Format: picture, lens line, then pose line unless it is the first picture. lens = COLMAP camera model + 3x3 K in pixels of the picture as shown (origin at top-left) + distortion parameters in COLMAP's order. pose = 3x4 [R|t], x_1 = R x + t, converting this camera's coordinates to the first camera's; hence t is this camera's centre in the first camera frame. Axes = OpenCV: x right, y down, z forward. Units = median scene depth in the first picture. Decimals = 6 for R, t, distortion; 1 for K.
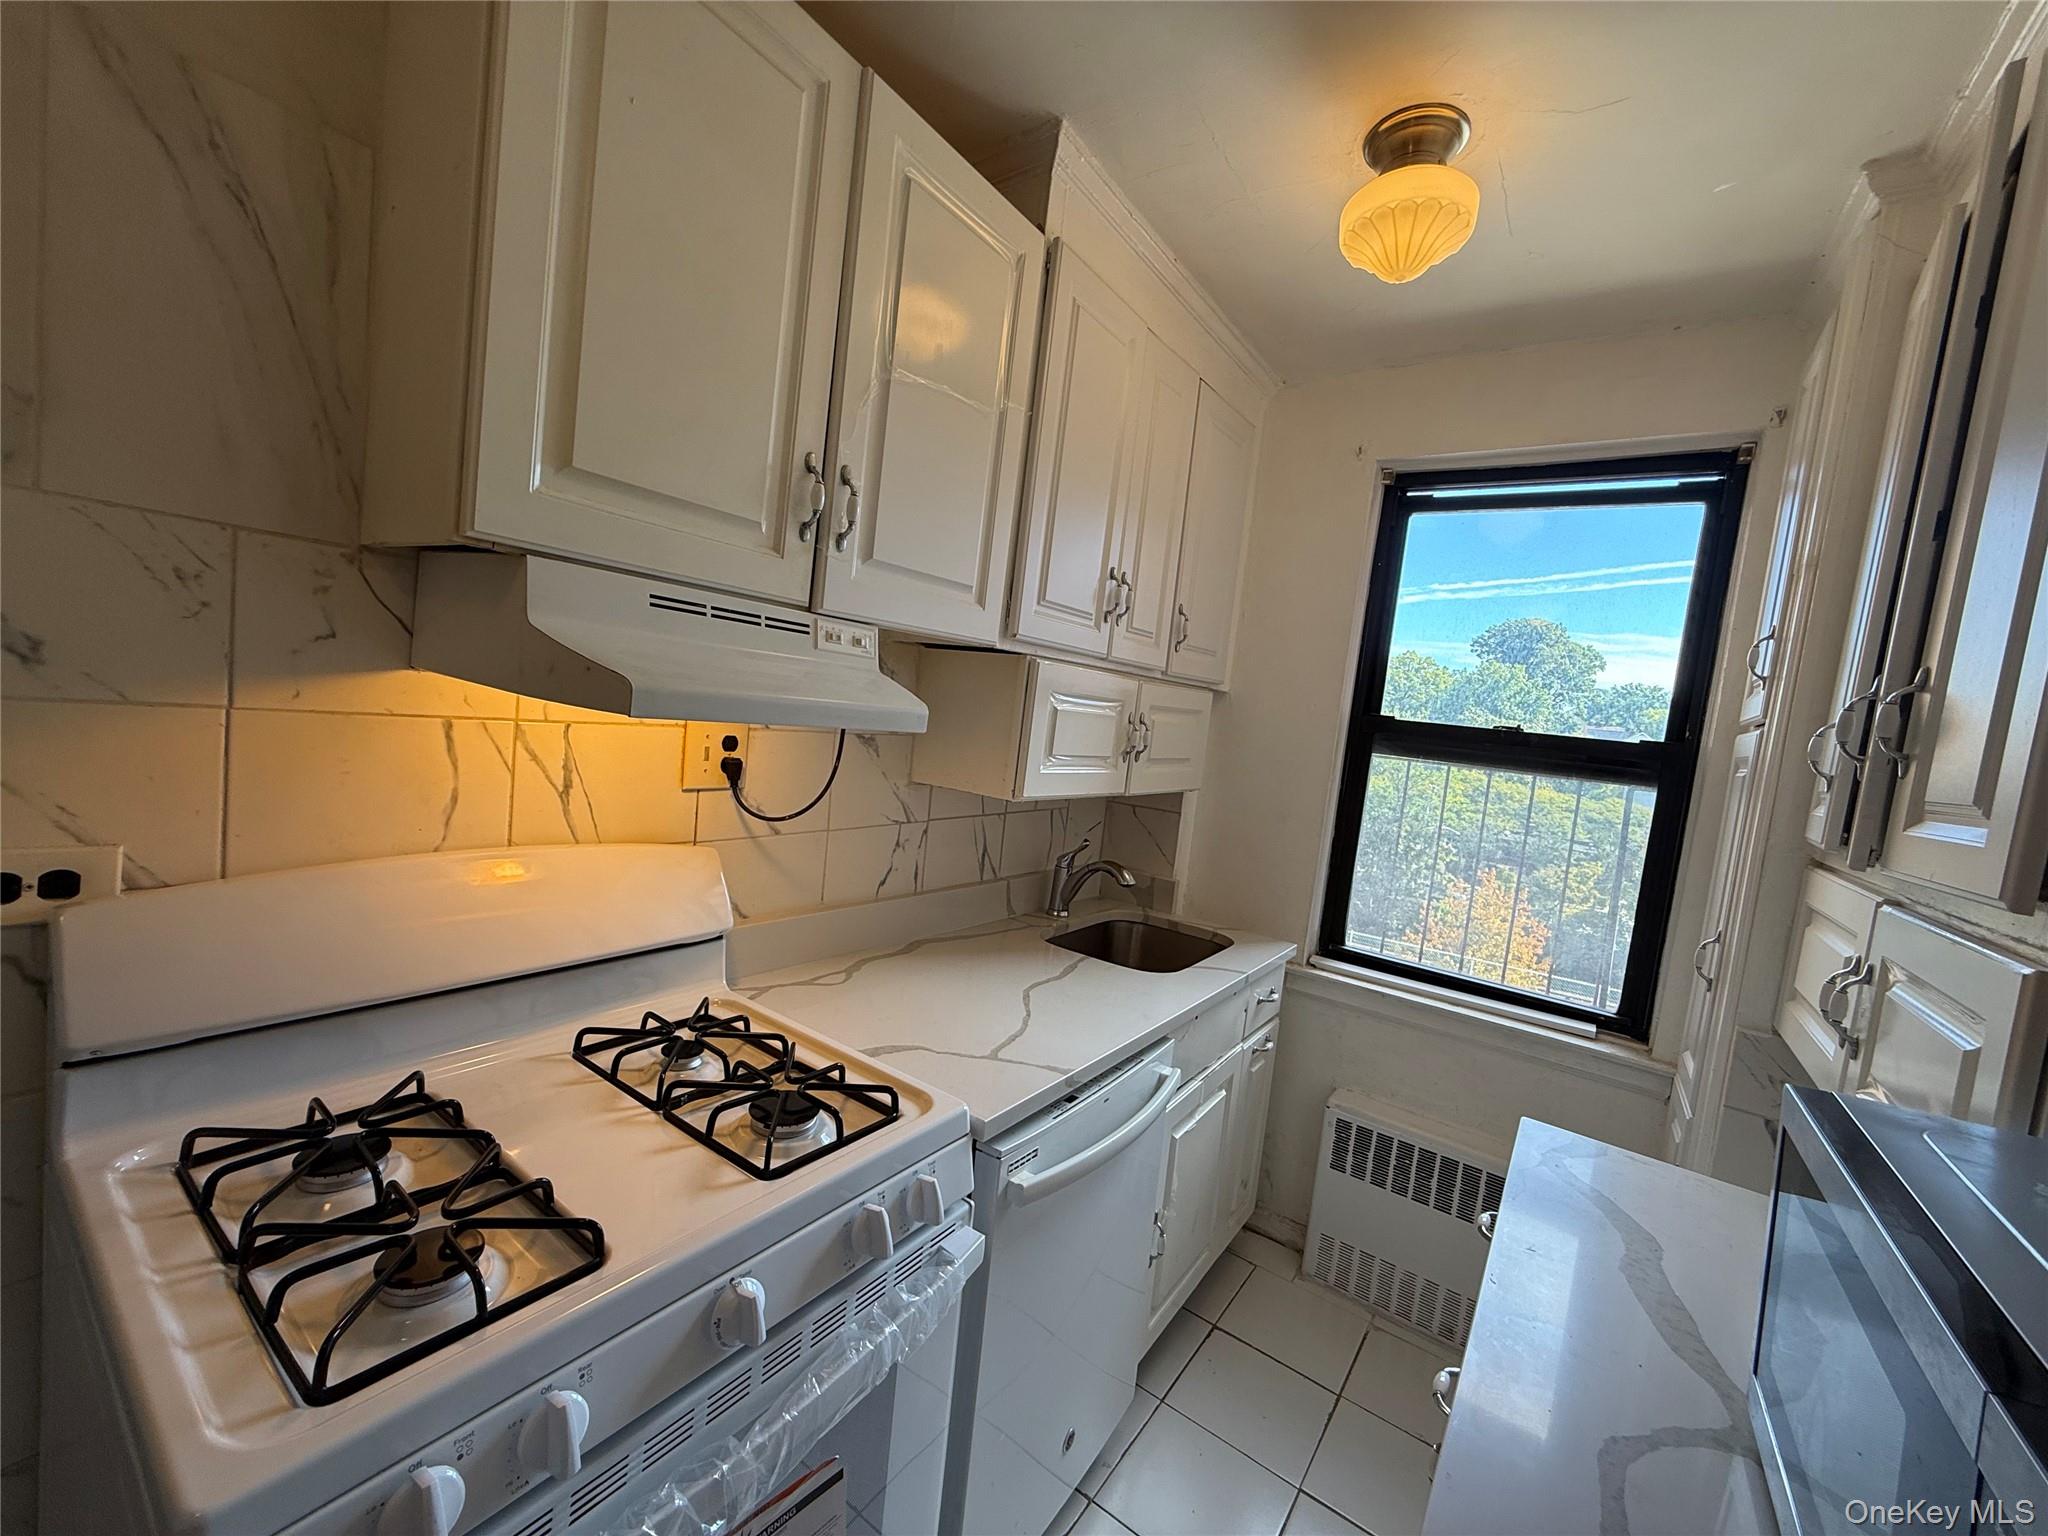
lens RADIAL K [[820.4, 0, 1016.6], [0, 820.4, 767.3], [0, 0, 1]] dist [0.000372, 0.000022]
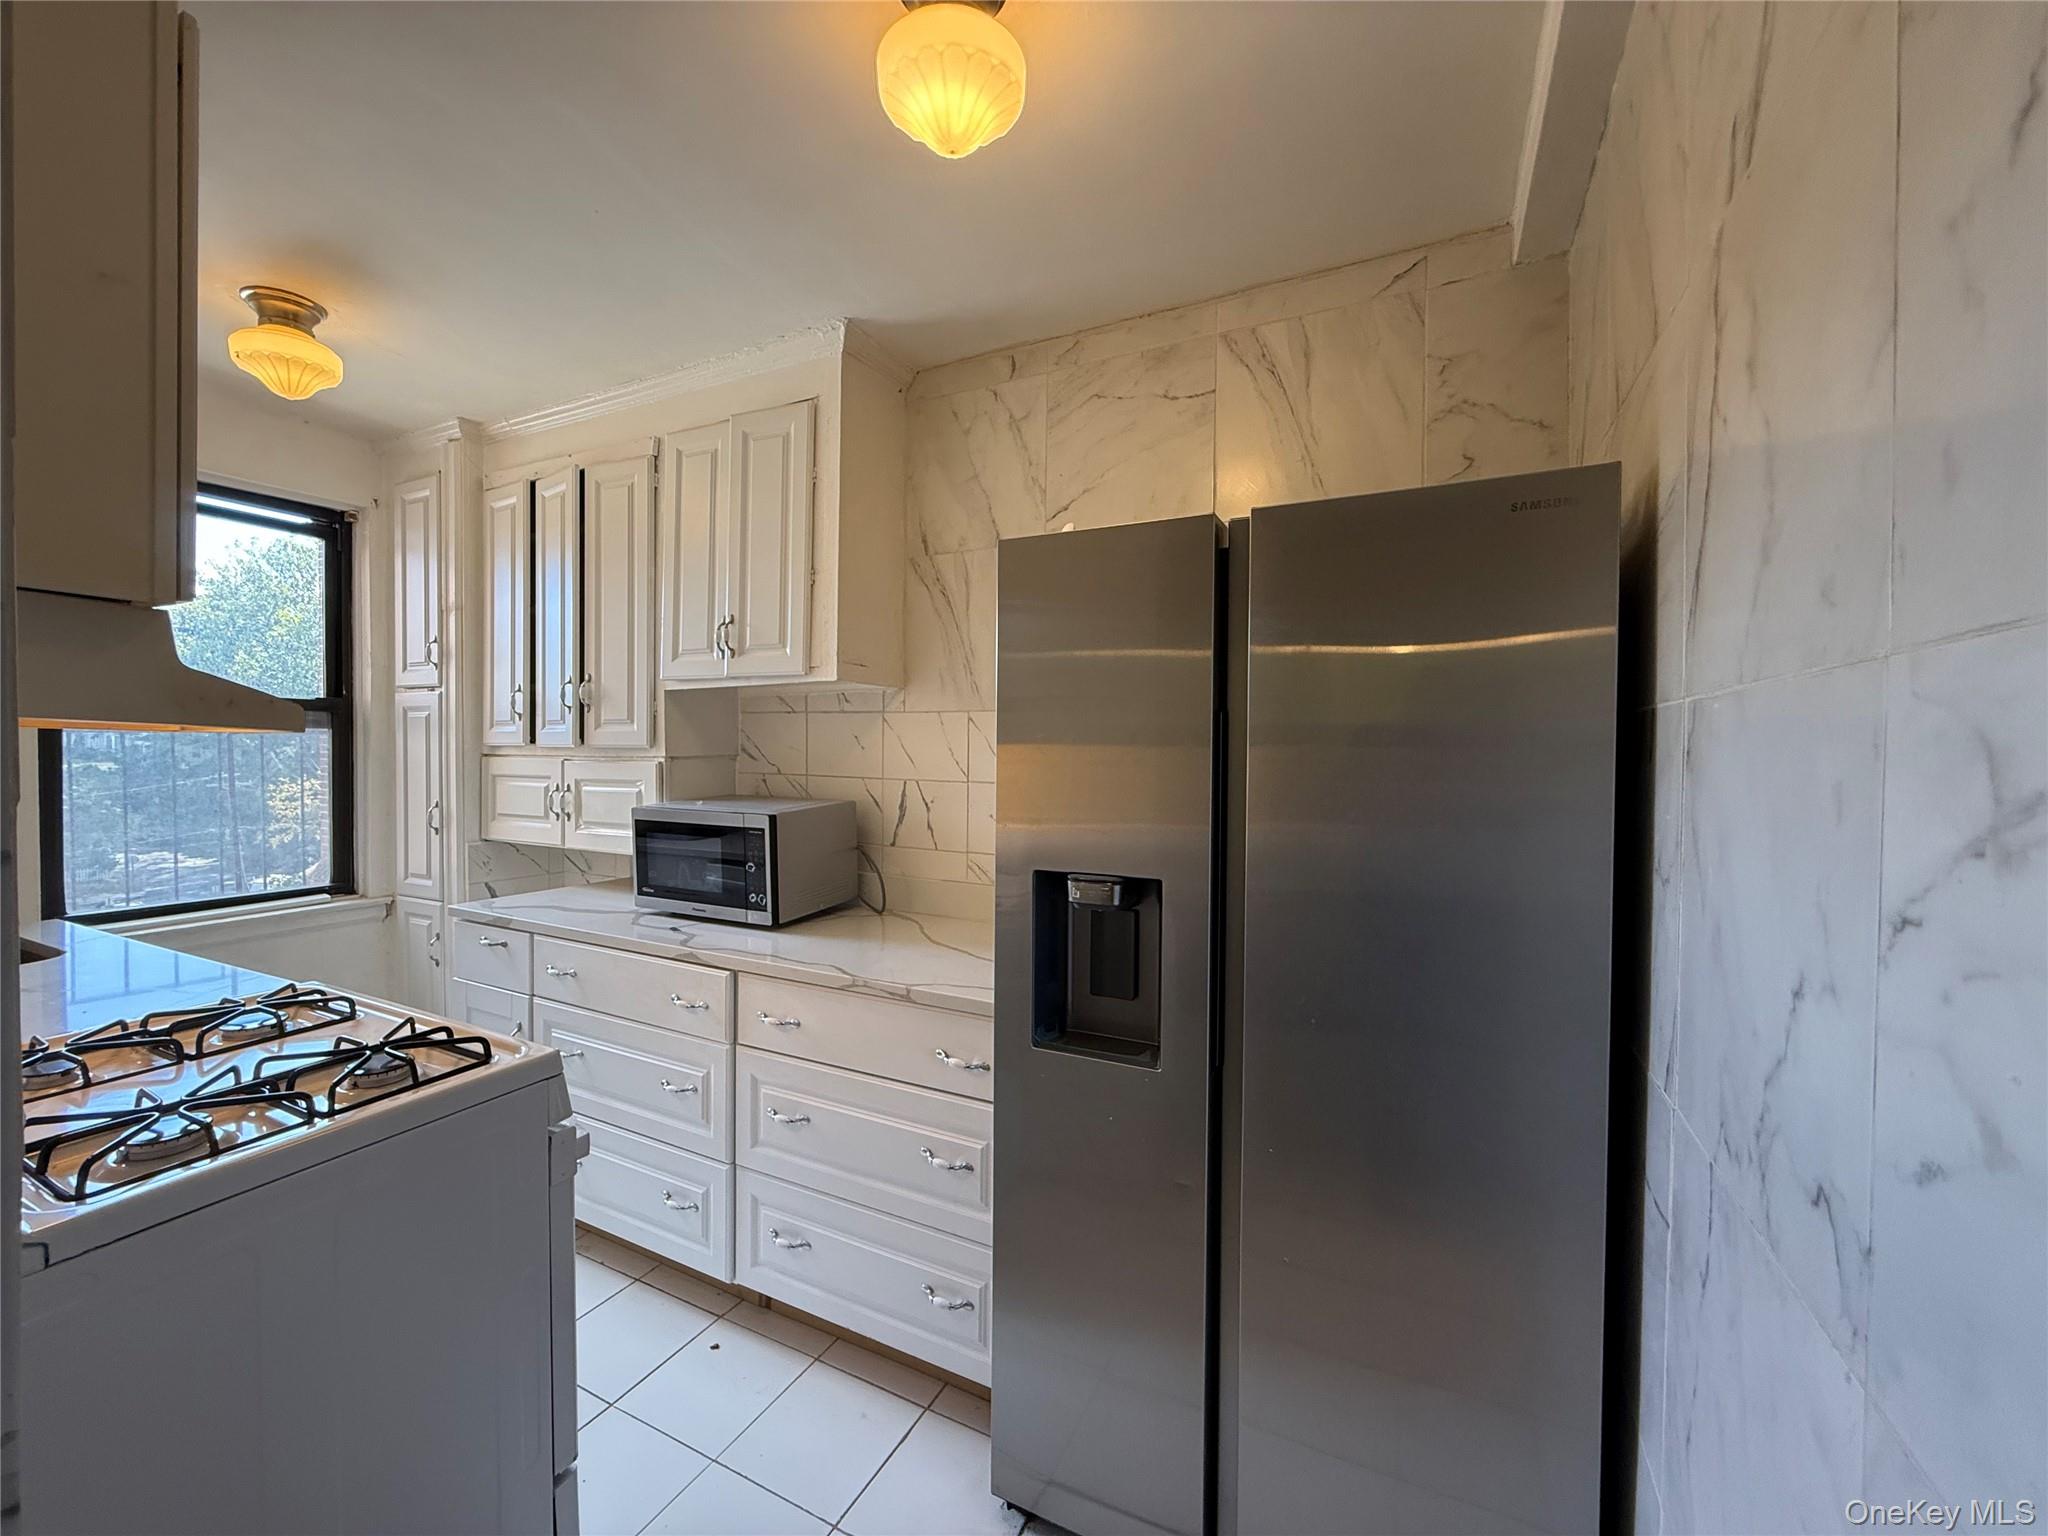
lens RADIAL K [[820.4, 0, 1021.3], [0, 820.4, 766.1], [0, 0, 1]] dist [0.000372, 0.000022]
pose [[-0.152167, -0.135383, 0.979039, -1.267377], [0.045879, 0.988539, 0.143827, -0.093059], [-0.987289, 0.066803, -0.144212, -0.041919]]
